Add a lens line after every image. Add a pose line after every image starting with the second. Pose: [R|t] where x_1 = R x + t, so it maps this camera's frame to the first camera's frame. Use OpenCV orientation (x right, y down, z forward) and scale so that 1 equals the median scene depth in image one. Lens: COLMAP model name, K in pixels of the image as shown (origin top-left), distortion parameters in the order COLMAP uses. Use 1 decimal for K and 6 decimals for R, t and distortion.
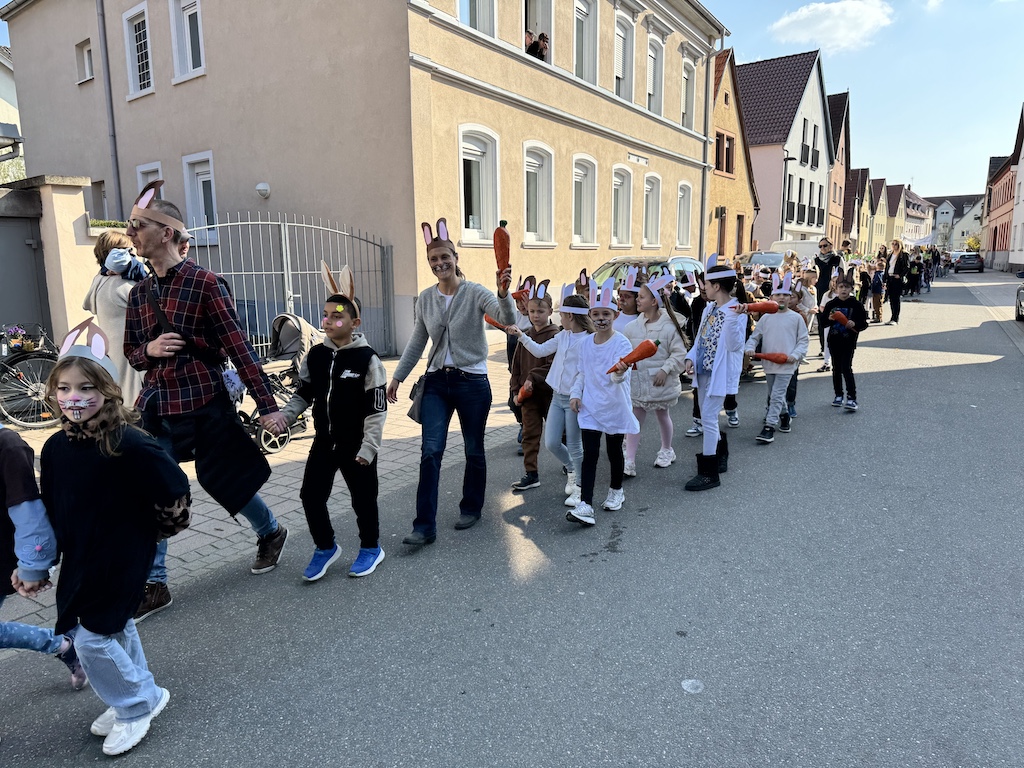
lens RADIAL K [[722.4, 0, 497.5], [0, 722.4, 390.1], [0, 0, 1]] dist [0.010262, -0.022952]
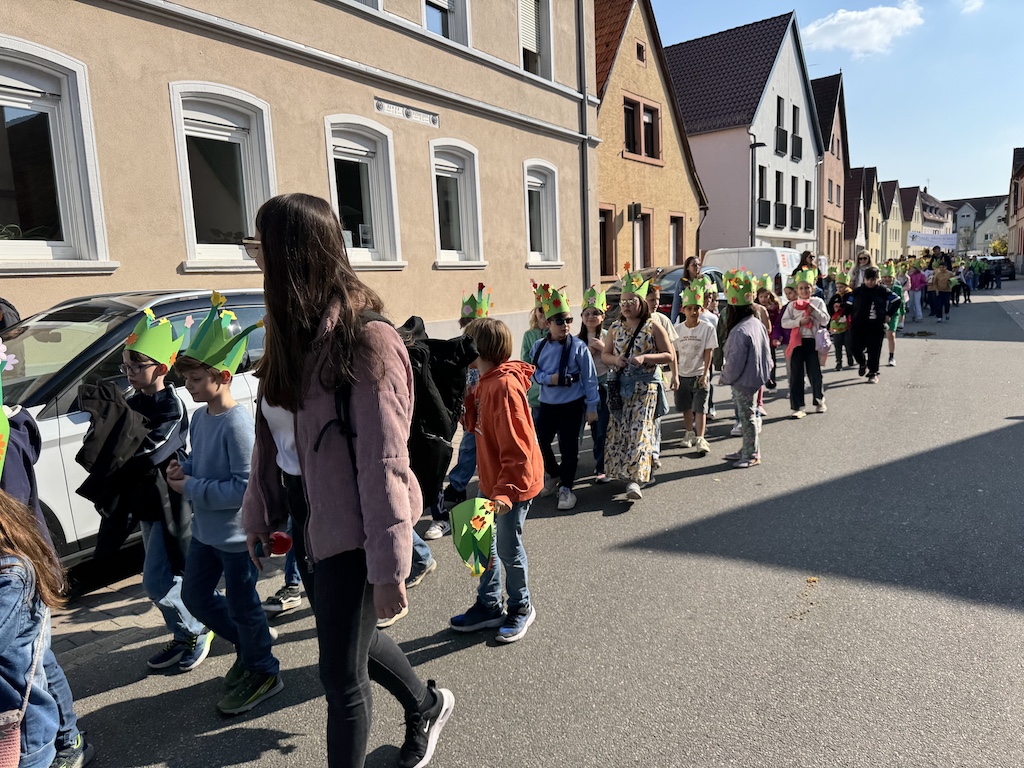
lens RADIAL K [[722.4, 0, 497.7], [0, 722.4, 388.1], [0, 0, 1]] dist [0.010262, -0.022952]
pose [[0.999161, -0.029294, -0.028627, 0.113142], [0.028392, 0.999103, -0.031411, -0.034339], [0.029522, 0.030572, 0.999097, 0.180673]]
